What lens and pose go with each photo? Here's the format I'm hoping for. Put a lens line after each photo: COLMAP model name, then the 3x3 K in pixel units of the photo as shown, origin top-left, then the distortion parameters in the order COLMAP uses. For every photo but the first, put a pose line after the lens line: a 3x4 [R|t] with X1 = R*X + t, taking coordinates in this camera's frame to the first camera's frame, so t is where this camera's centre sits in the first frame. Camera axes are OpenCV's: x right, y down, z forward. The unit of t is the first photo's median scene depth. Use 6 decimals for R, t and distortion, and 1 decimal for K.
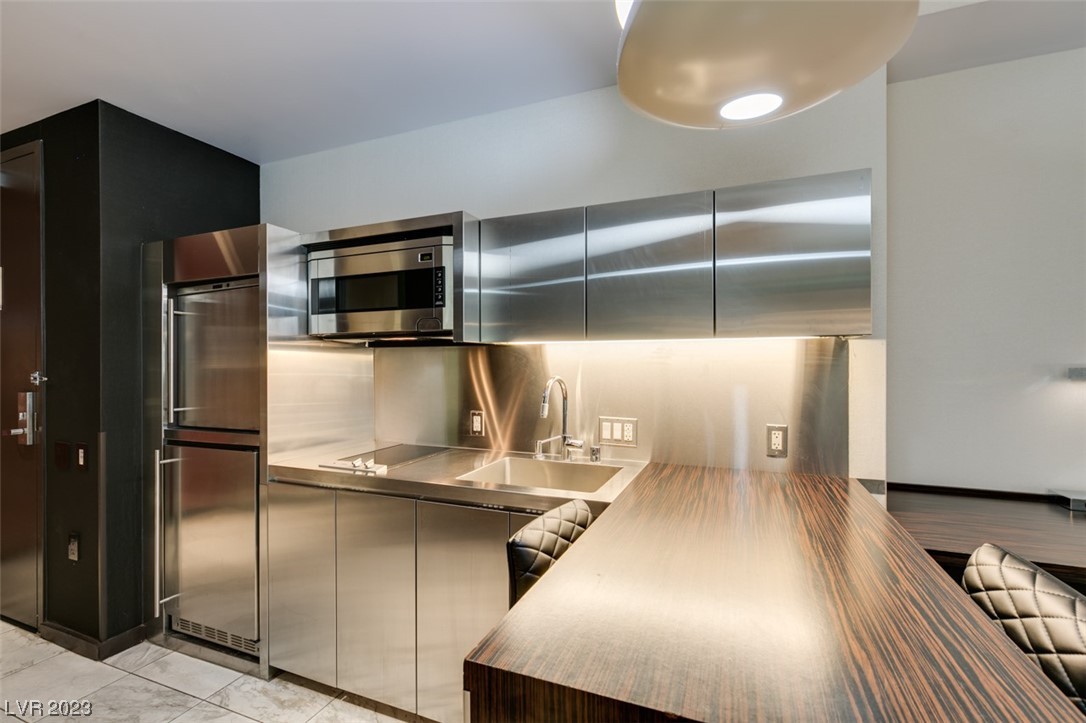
lens RADIAL K [[489.3, 0, 545.8], [0, 489.3, 360.9], [0, 0, 1]] dist [0.003206, -0.000043]
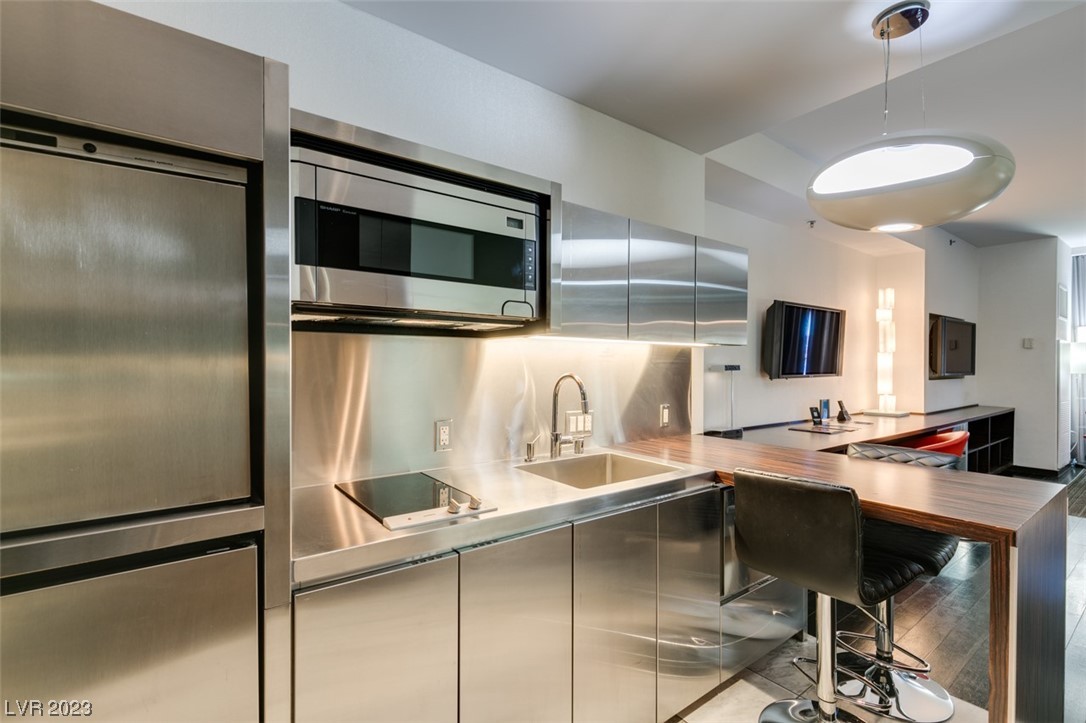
lens RADIAL K [[489.3, 0, 539.7], [0, 489.3, 365.2], [0, 0, 1]] dist [0.003206, -0.000043]
pose [[0.511787, 0.004232, 0.859102, -0.807793], [-0.001854, 0.999991, -0.003821, 0.017483], [-0.859111, 0.000363, 0.511790, 0.504176]]
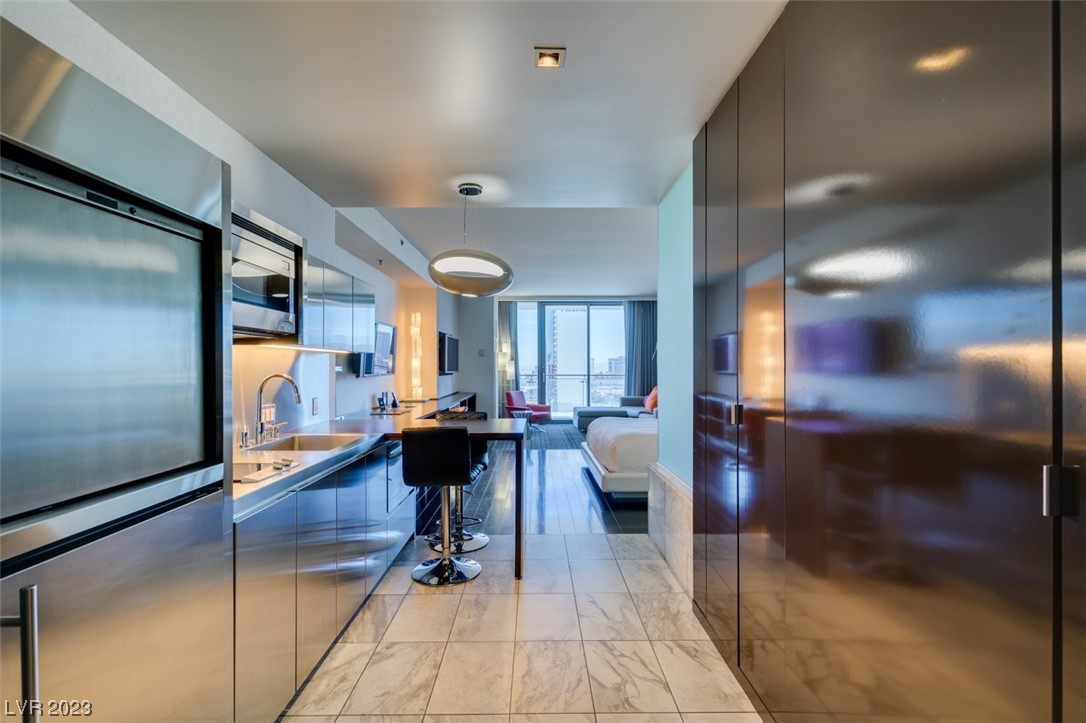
lens RADIAL K [[489.3, 0, 539.4], [0, 489.3, 364.8], [0, 0, 1]] dist [0.003206, -0.000043]
pose [[-0.390763, 0.008155, 0.920455, -1.325887], [0.008148, 0.999952, -0.005400, 0.019503], [-0.920455, 0.005390, -0.390811, 0.812120]]
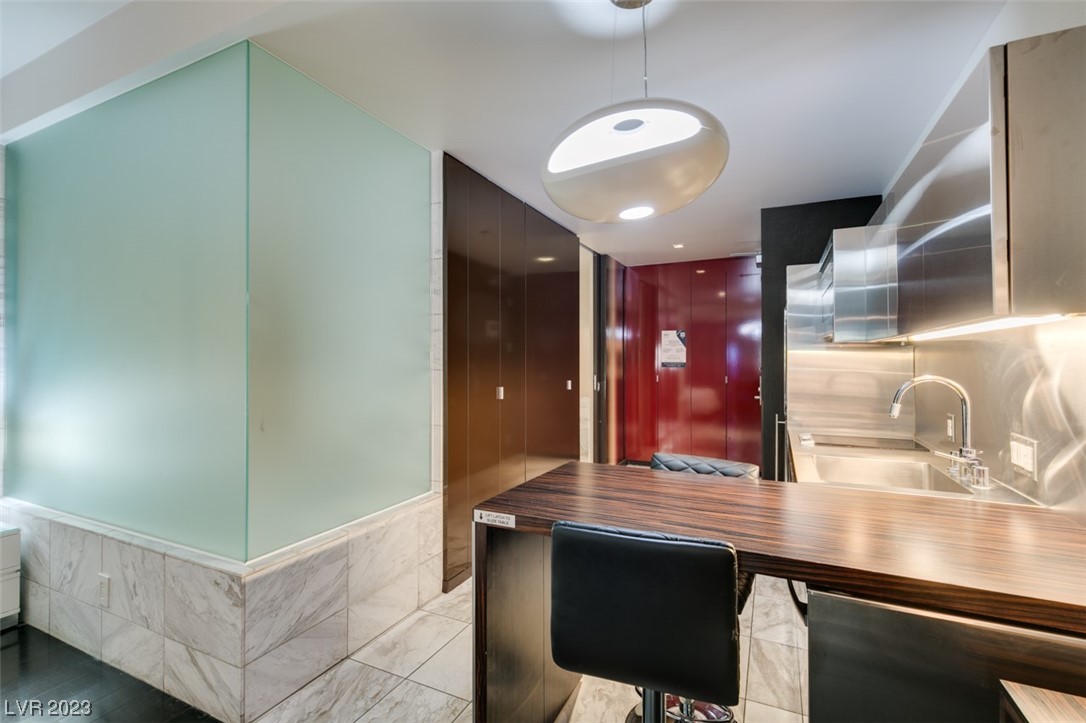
lens RADIAL K [[489.3, 0, 533.6], [0, 489.3, 356.3], [0, 0, 1]] dist [0.003206, -0.000043]
pose [[-0.061817, -0.005231, -0.998074, 0.886711], [-0.003379, 0.999982, -0.005032, 0.003212], [0.998082, 0.003062, -0.061833, 0.310722]]
